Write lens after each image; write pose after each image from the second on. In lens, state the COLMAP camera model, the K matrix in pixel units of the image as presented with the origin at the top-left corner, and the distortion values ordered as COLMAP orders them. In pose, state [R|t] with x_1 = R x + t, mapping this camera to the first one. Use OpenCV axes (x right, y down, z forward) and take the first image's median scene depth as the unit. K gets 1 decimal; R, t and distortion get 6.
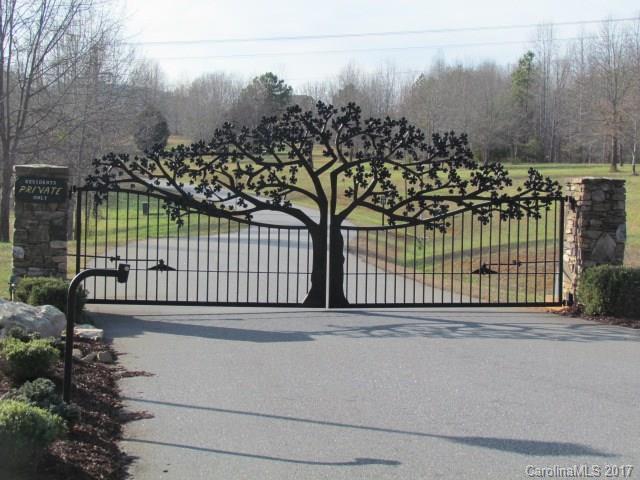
lens RADIAL K [[1468.8, 0, 319.4], [0, 1468.8, 239.5], [0, 0, 1]] dist [-0.134448, 0.000000]
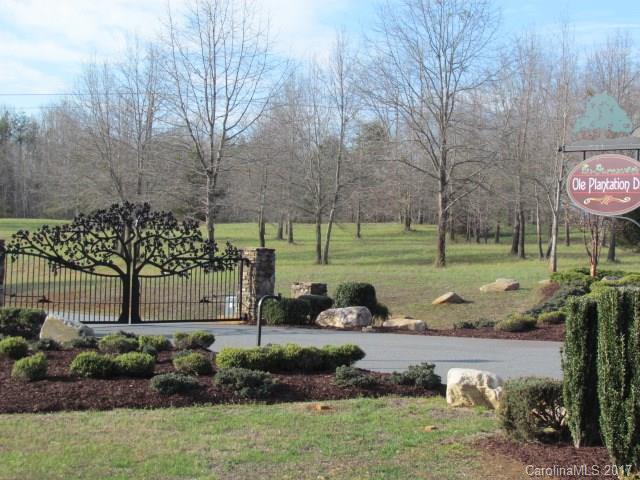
lens RADIAL K [[1312.1, 0, 321.6], [0, 1312.1, 239.2], [0, 0, 1]] dist [-0.044974, 0.000000]
pose [[0.837745, 0.013286, 0.545900, -0.632511], [0.004821, 0.999485, -0.031722, -0.001656], [-0.546040, 0.029207, 0.837250, -0.381803]]
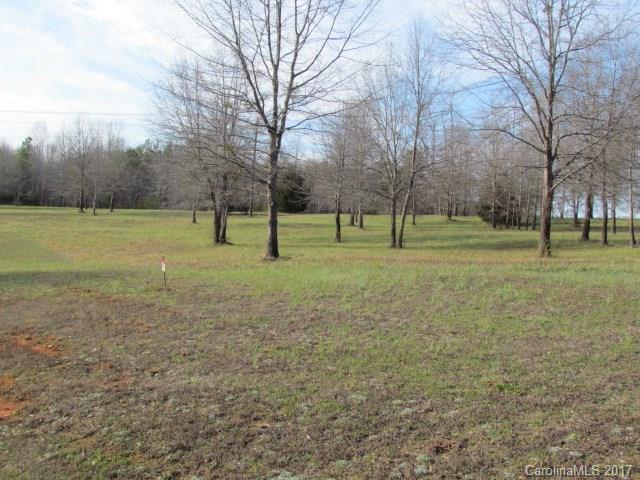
lens RADIAL K [[741.3, 0, 320.5], [0, 741.3, 238.8], [0, 0, 1]] dist [-0.019163, 0.000000]
pose [[0.872581, 0.017931, 0.488140, 0.235105], [-0.010462, 0.999783, -0.018023, -0.036738], [-0.488357, 0.010619, 0.872579, 1.098319]]
